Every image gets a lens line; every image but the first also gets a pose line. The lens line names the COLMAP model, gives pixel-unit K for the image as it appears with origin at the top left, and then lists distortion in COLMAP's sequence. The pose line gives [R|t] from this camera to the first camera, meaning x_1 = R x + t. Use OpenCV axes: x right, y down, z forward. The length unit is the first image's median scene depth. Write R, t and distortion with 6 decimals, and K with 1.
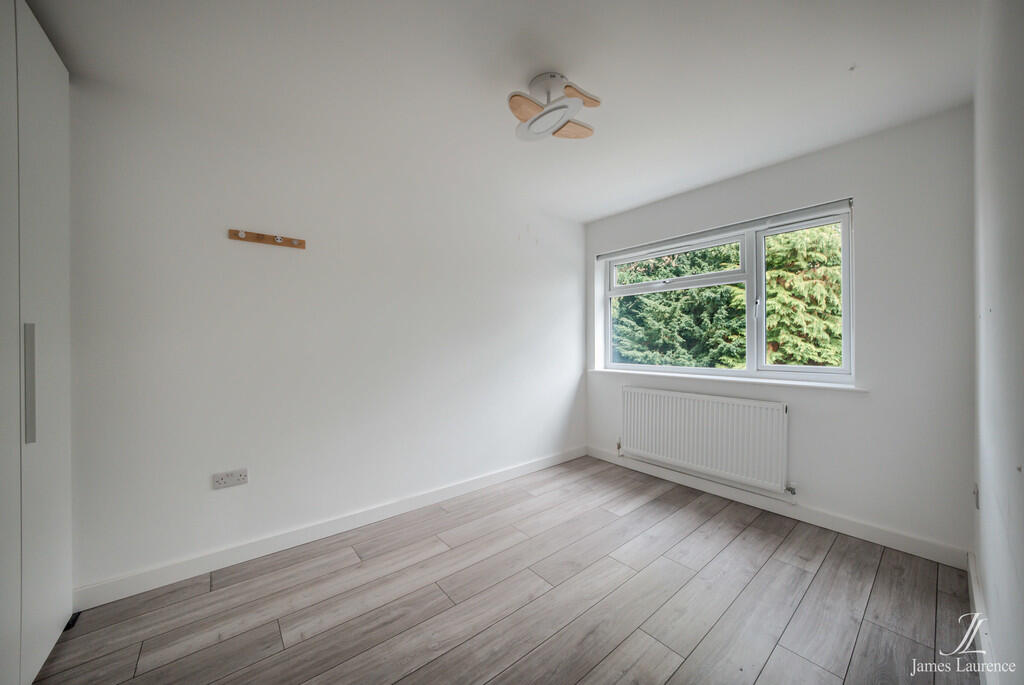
lens RADIAL K [[356.5, 0, 505.3], [0, 356.5, 341.2], [0, 0, 1]] dist [-0.000664, 0.000024]
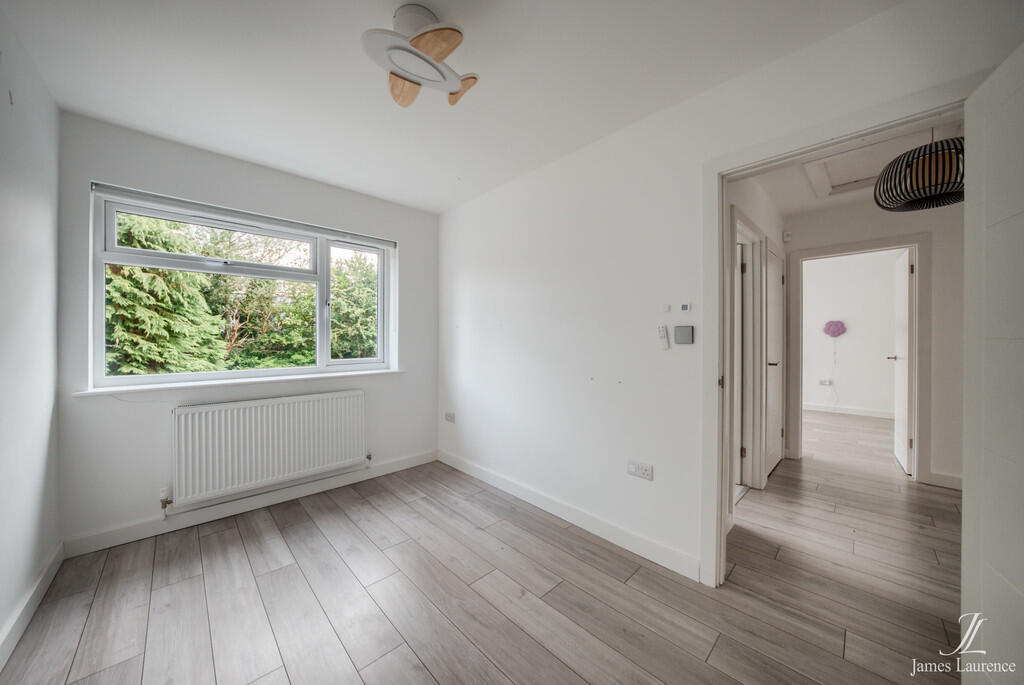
lens RADIAL K [[356.5, 0, 505.3], [0, 356.5, 341.2], [0, 0, 1]] dist [-0.000664, 0.000024]
pose [[-0.066984, -0.002634, 0.997751, -0.382855], [-0.002702, 0.999993, 0.002458, 0.001217], [-0.997750, -0.002531, -0.066991, 0.464704]]
